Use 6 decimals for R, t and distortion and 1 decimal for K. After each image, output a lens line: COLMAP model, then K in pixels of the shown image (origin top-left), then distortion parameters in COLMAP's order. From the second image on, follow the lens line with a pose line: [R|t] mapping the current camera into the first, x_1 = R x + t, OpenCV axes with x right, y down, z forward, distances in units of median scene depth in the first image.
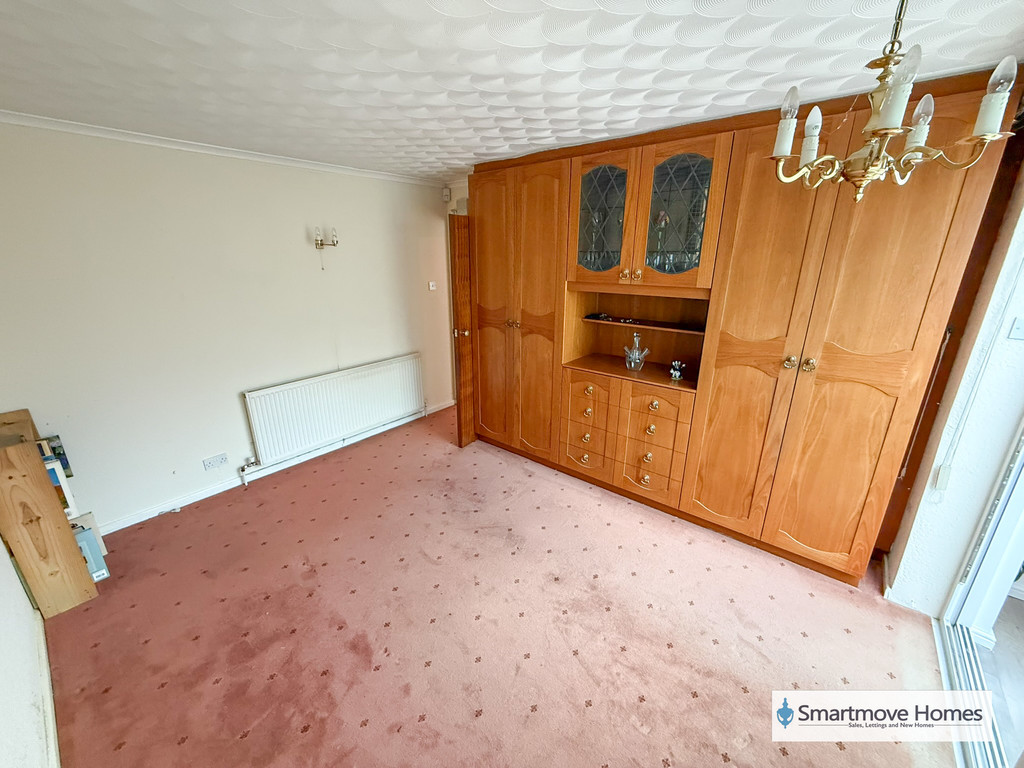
lens RADIAL K [[409.5, 0, 507.9], [0, 409.5, 385.1], [0, 0, 1]] dist [0.000235, -0.000195]
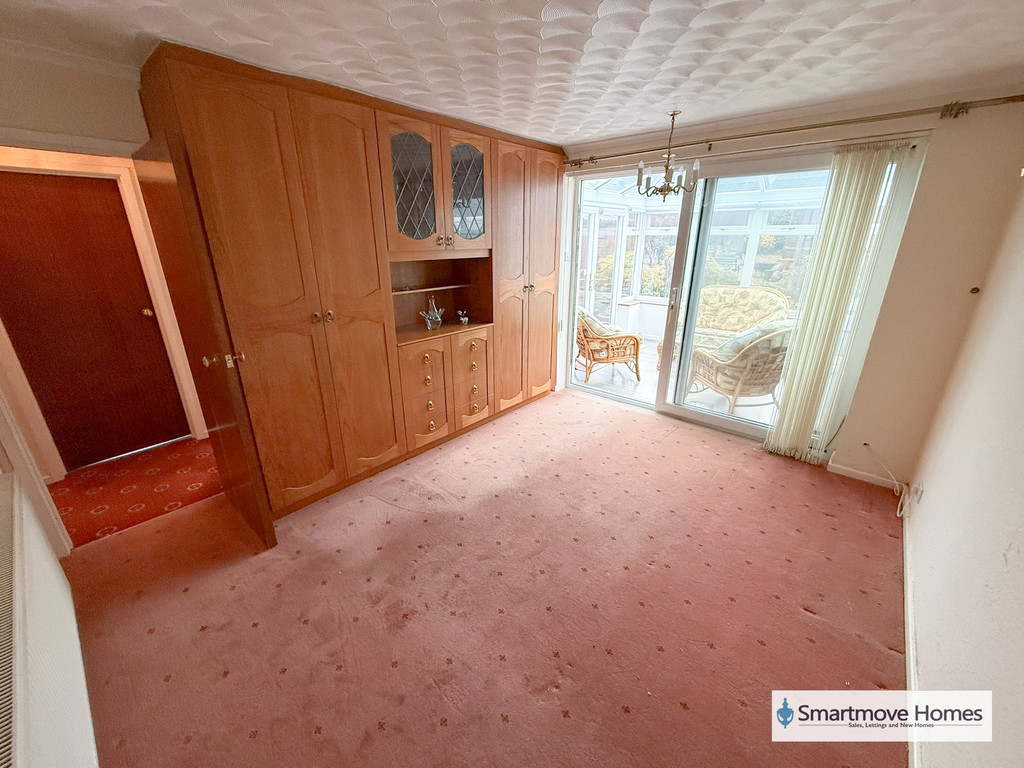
lens RADIAL K [[409.5, 0, 507.9], [0, 409.5, 385.1], [0, 0, 1]] dist [0.000235, -0.000195]
pose [[0.022758, -0.336594, 0.941375, -0.881485], [0.313017, 0.896674, 0.313044, -0.207688], [-0.949475, 0.287542, 0.125766, 0.790453]]
